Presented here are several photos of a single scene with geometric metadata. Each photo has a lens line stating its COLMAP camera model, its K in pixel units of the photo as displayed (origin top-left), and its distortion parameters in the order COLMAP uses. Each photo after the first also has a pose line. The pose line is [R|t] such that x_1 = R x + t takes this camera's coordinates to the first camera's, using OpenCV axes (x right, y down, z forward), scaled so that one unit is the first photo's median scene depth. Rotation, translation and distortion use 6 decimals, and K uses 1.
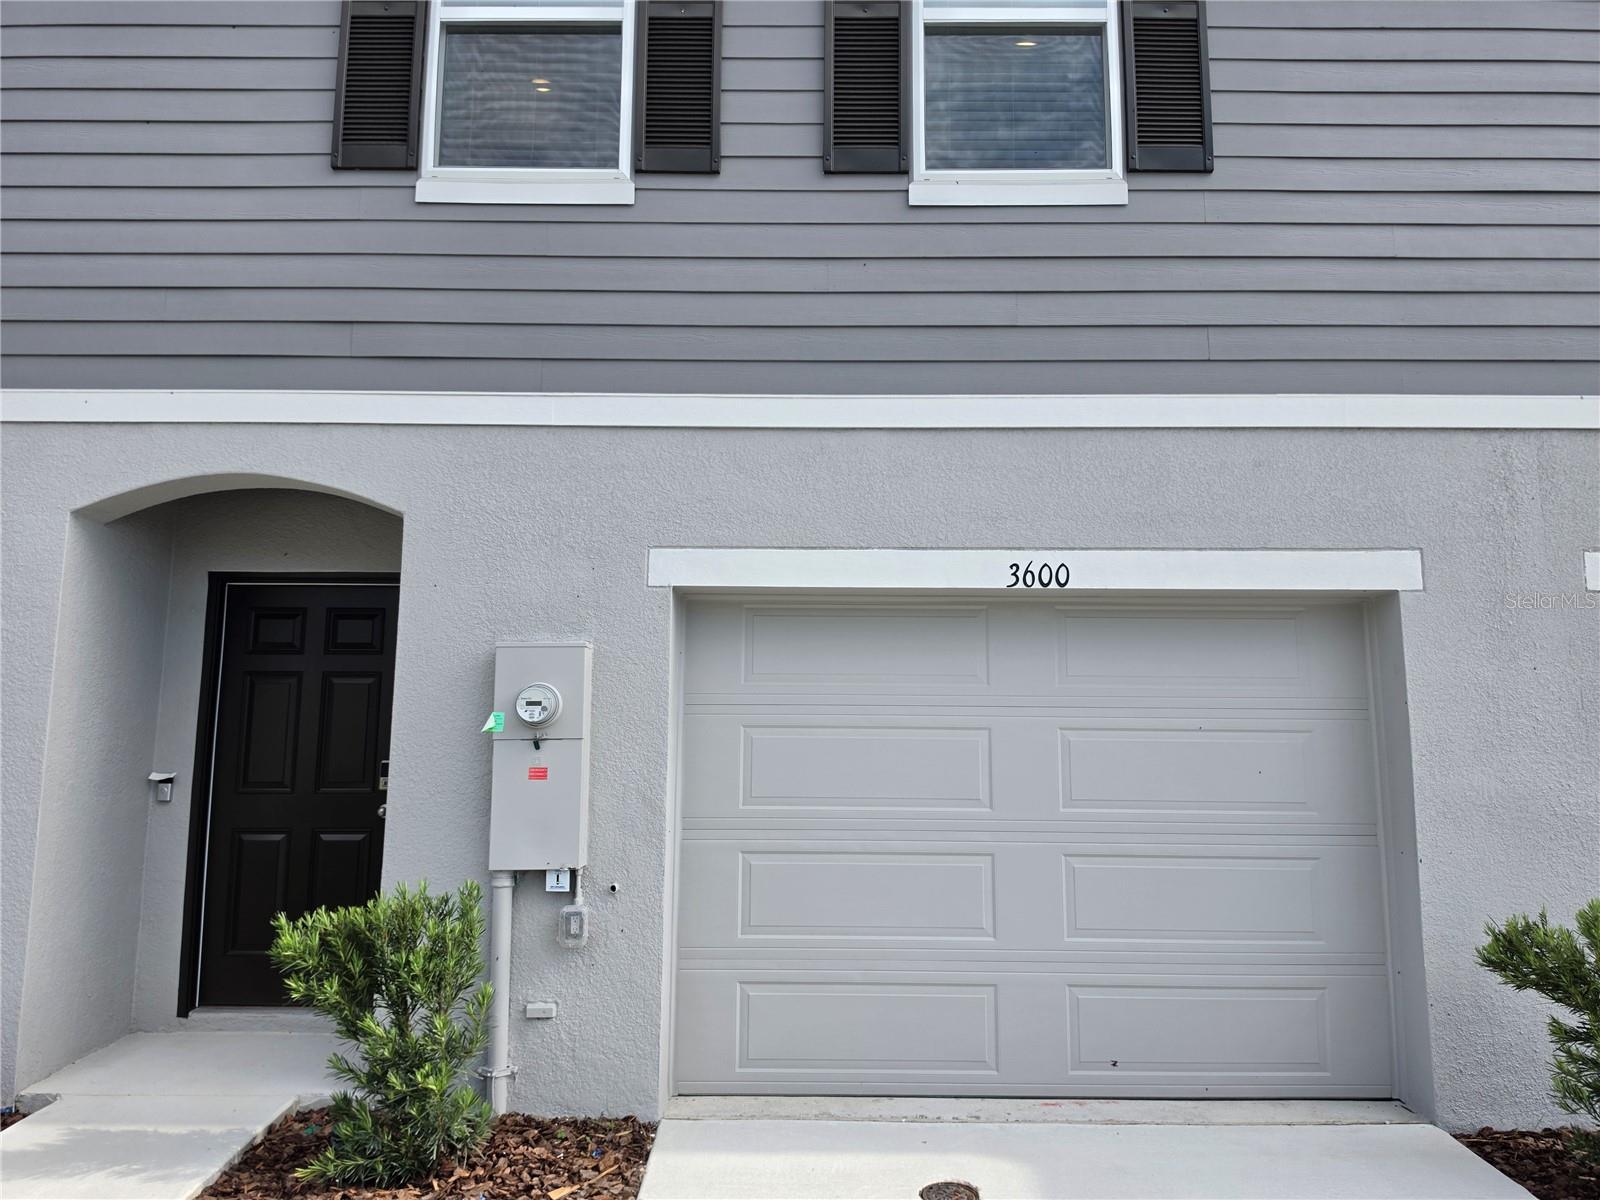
lens RADIAL K [[1099.3, 0, 802.9], [0, 1099.3, 601.0], [0, 0, 1]] dist [0.060489, -0.077191]
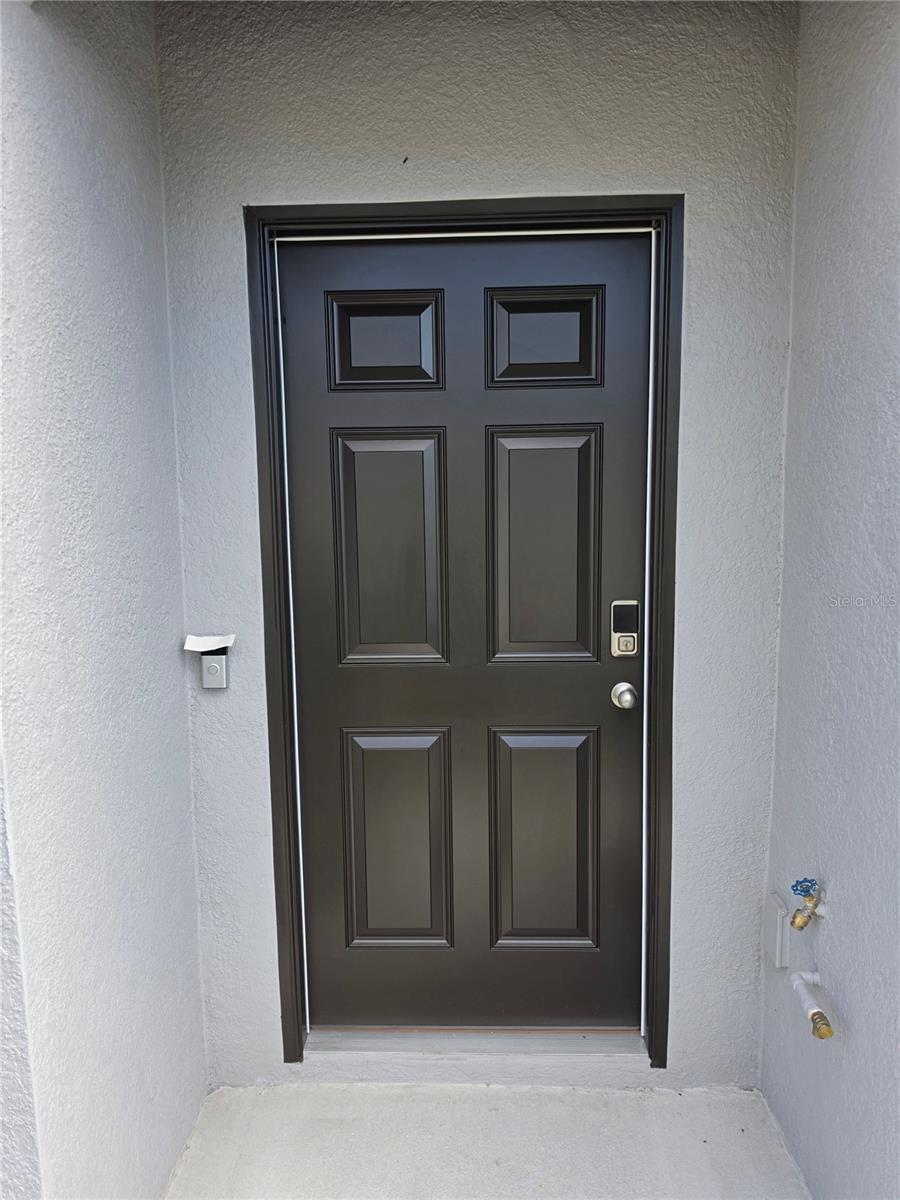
lens RADIAL K [[824.5, 0, 446.4], [0, 824.5, 602.5], [0, 0, 1]] dist [0.060489, -0.077191]
pose [[0.999312, -0.018942, -0.031871, -0.454421], [0.026382, 0.967284, 0.252319, 0.048456], [0.026049, -0.252986, 0.967119, 0.643044]]
